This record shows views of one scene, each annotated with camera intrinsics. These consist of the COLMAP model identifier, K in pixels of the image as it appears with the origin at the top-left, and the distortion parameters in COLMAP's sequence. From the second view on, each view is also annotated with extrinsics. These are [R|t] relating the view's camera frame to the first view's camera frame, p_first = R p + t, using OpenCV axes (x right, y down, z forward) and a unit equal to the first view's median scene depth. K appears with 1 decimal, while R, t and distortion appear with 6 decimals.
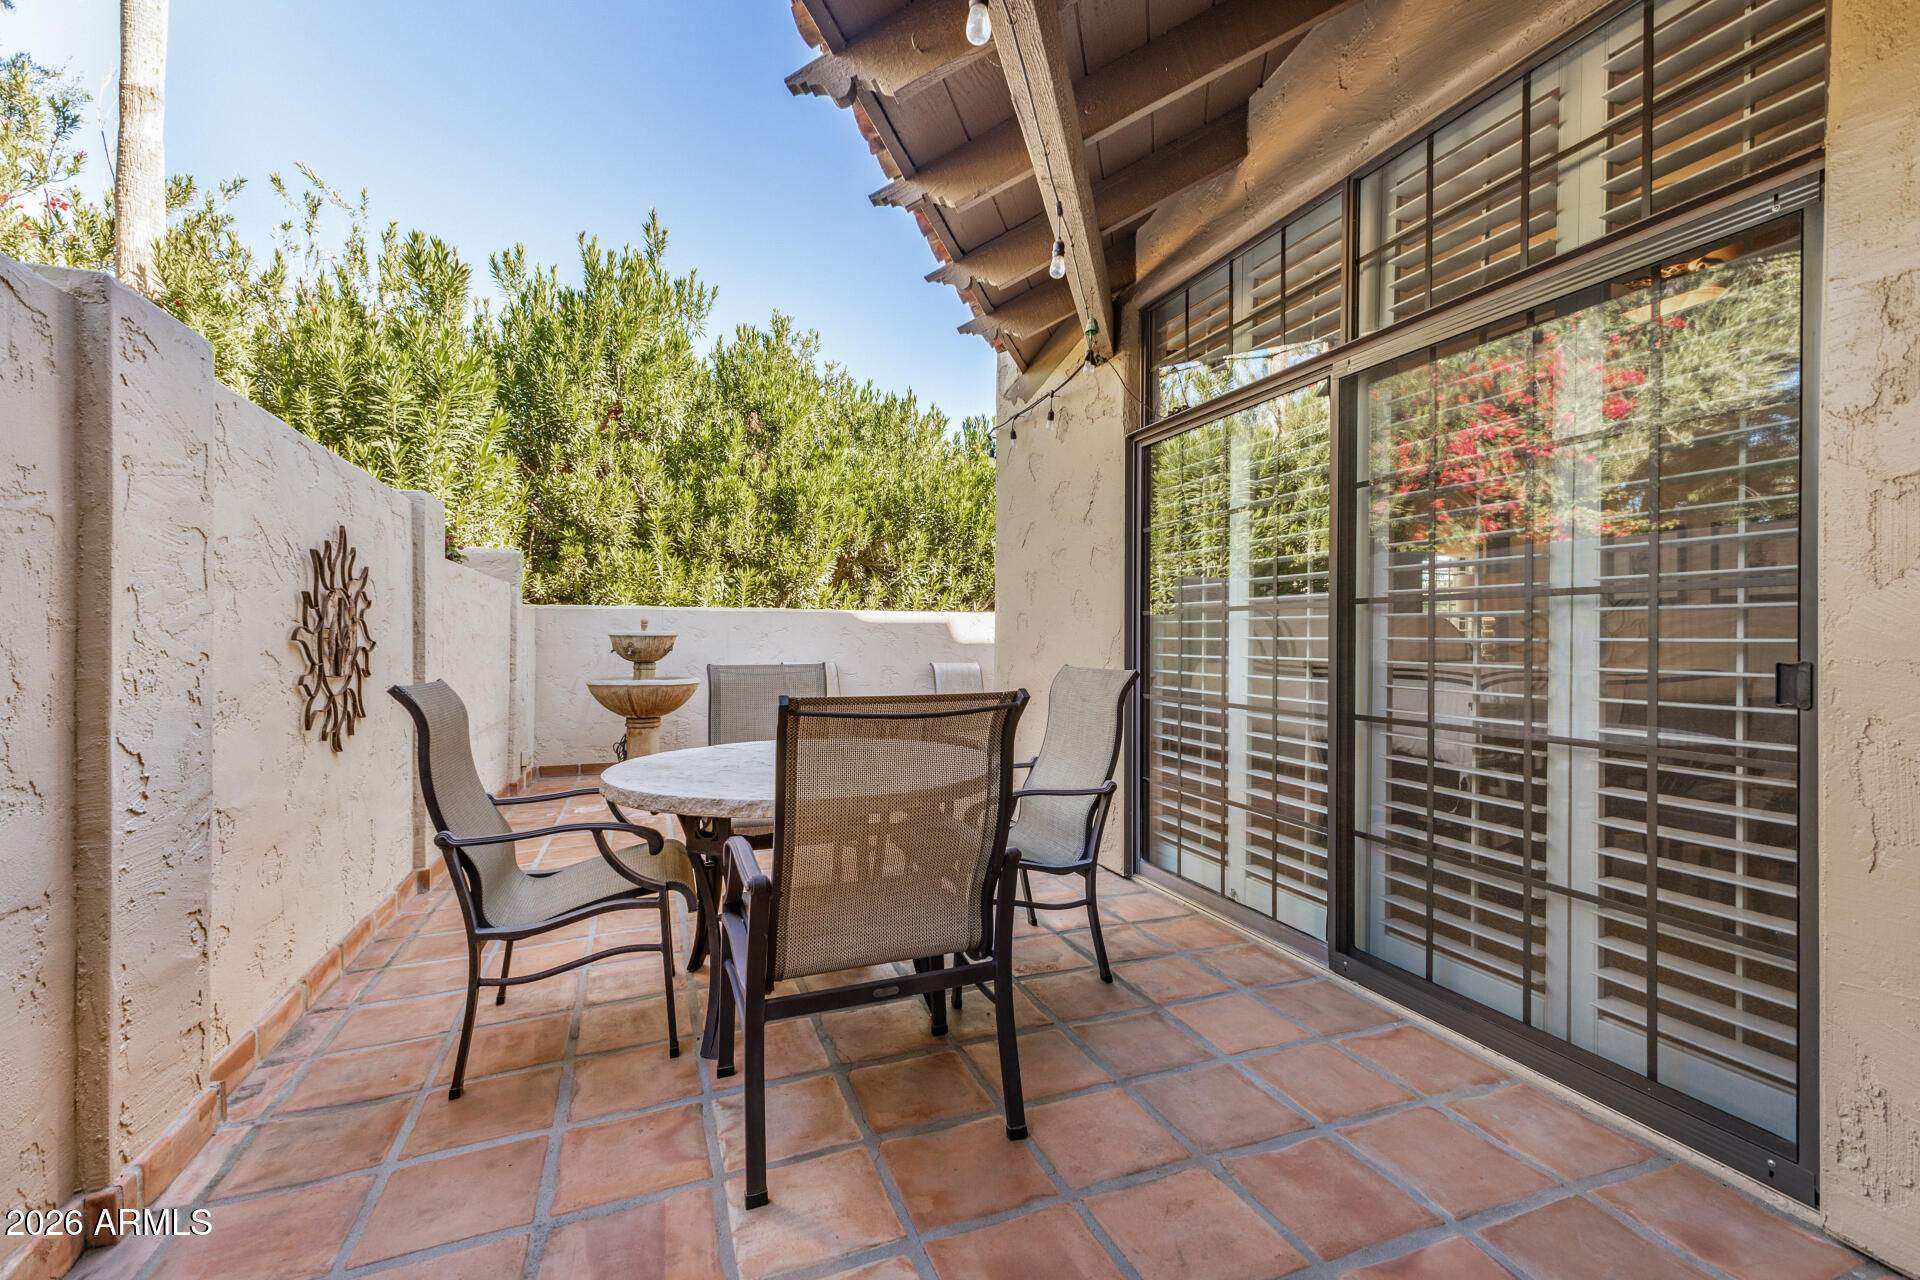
lens RADIAL K [[831.8, 0, 969.7], [0, 831.8, 636.5], [0, 0, 1]] dist [0.012734, -0.003454]
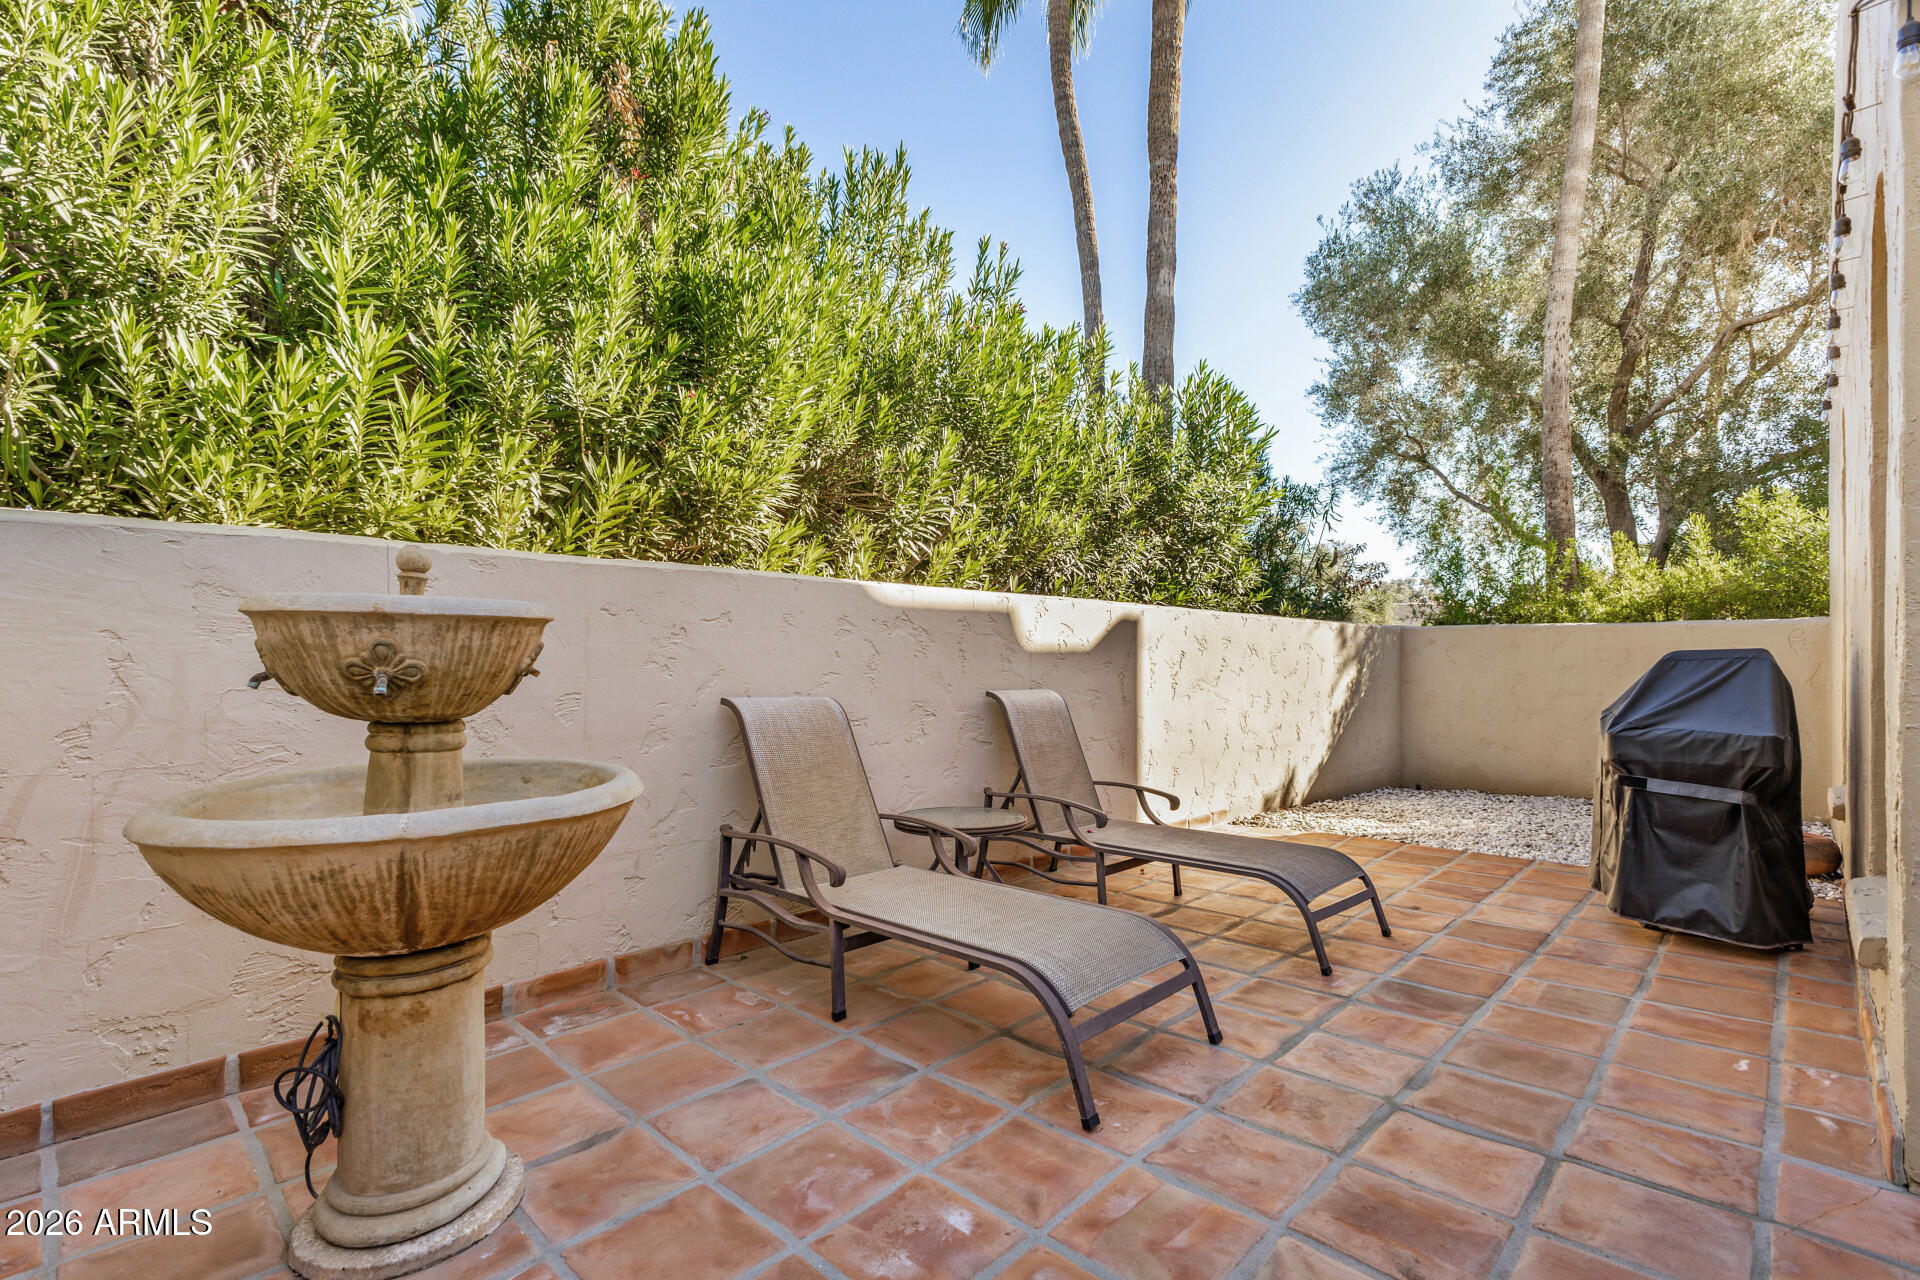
lens RADIAL K [[831.8, 0, 948.7], [0, 831.8, 660.3], [0, 0, 1]] dist [0.012734, -0.003454]
pose [[0.905023, -0.004141, 0.425343, -0.295676], [-0.001095, 0.999927, 0.012066, 0.007510], [-0.425362, -0.011386, 0.904952, 0.587330]]
